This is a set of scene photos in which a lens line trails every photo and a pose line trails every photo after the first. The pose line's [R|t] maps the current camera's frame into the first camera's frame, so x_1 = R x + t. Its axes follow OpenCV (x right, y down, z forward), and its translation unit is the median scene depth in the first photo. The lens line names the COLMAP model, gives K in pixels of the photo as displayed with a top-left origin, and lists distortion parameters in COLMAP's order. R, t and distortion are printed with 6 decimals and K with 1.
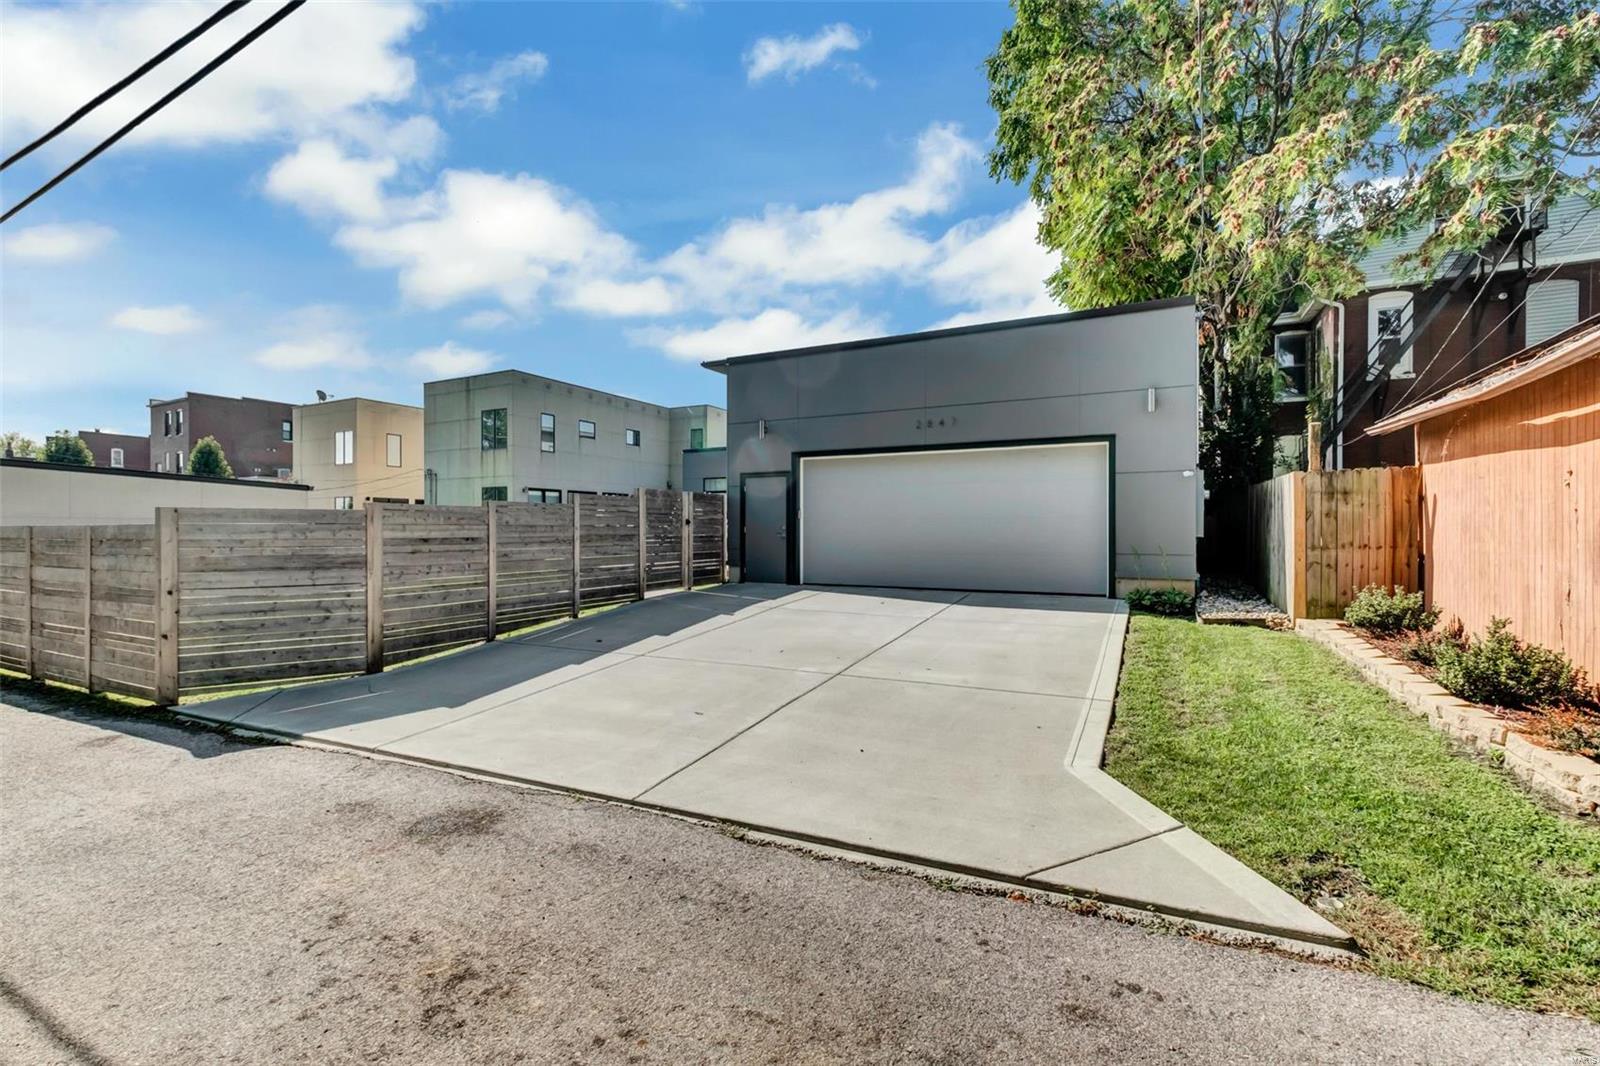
lens RADIAL K [[704.5, 0, 805.5], [0, 704.5, 532.3], [0, 0, 1]] dist [0.009562, 0.001353]
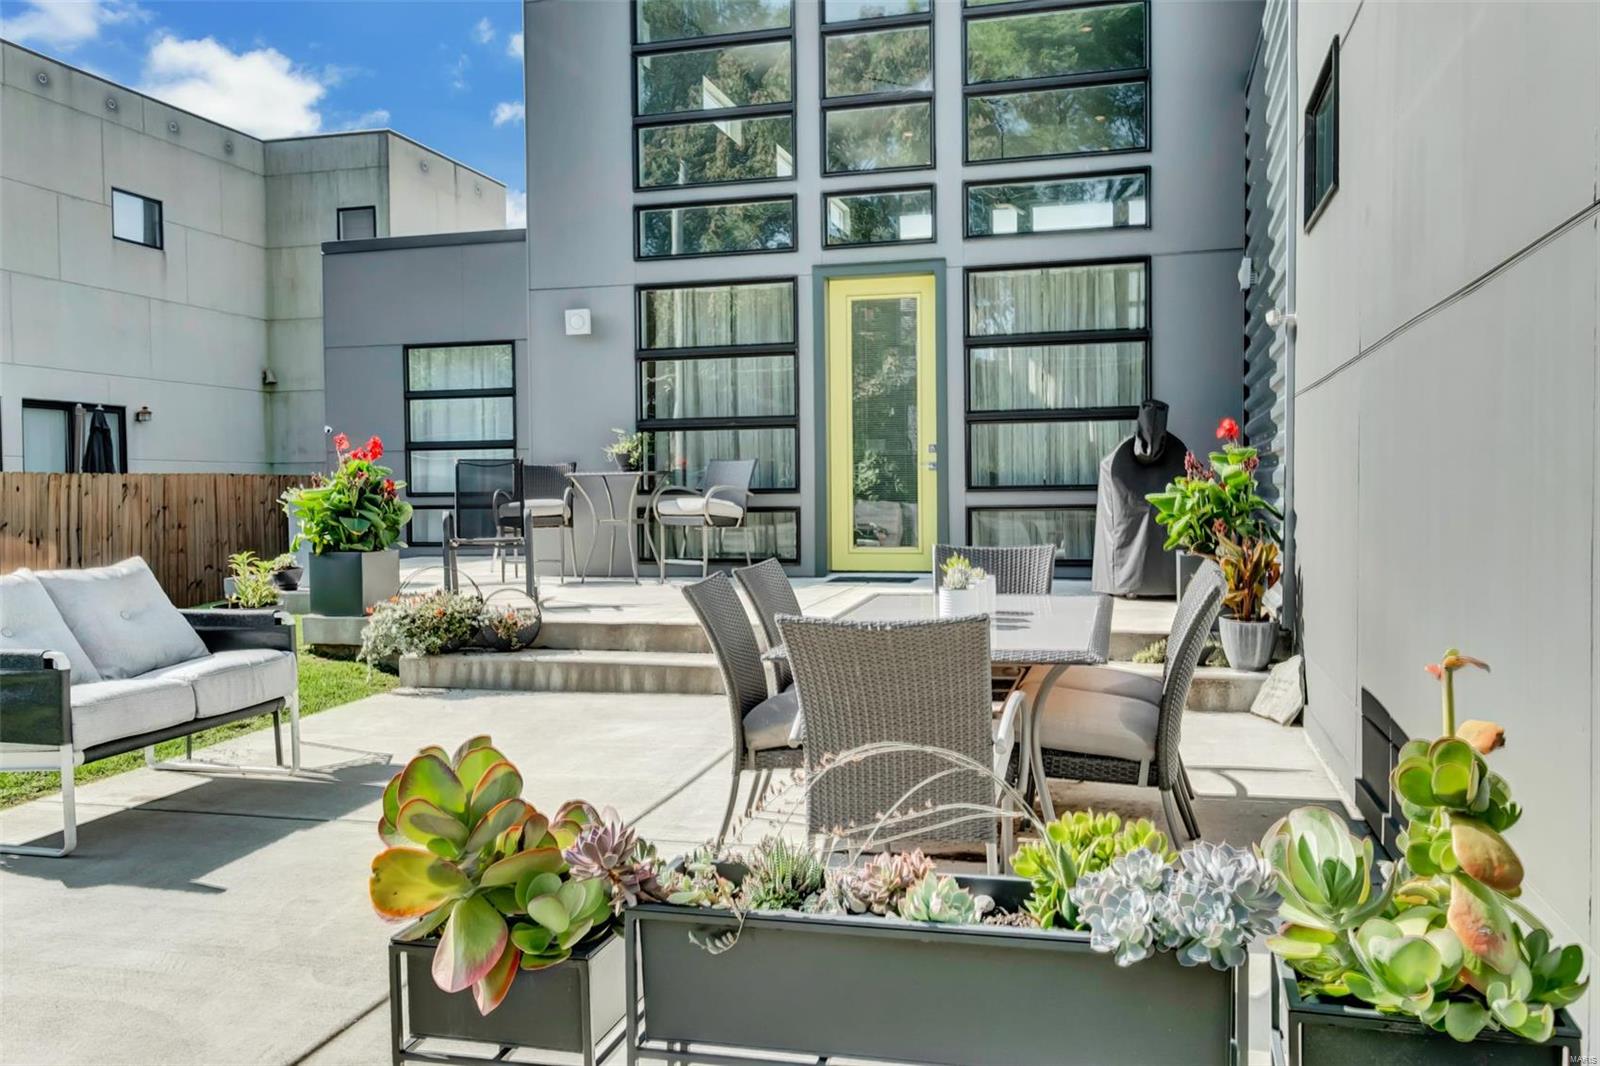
lens RADIAL K [[1309.3, 0, 797.0], [0, 1309.3, 528.0], [0, 0, 1]] dist [-0.006402, -0.004052]
pose [[0.982614, -0.010205, 0.185381, -0.077297], [0.005042, 0.999587, 0.028299, -0.016727], [-0.185594, -0.026873, 0.982259, 0.421940]]
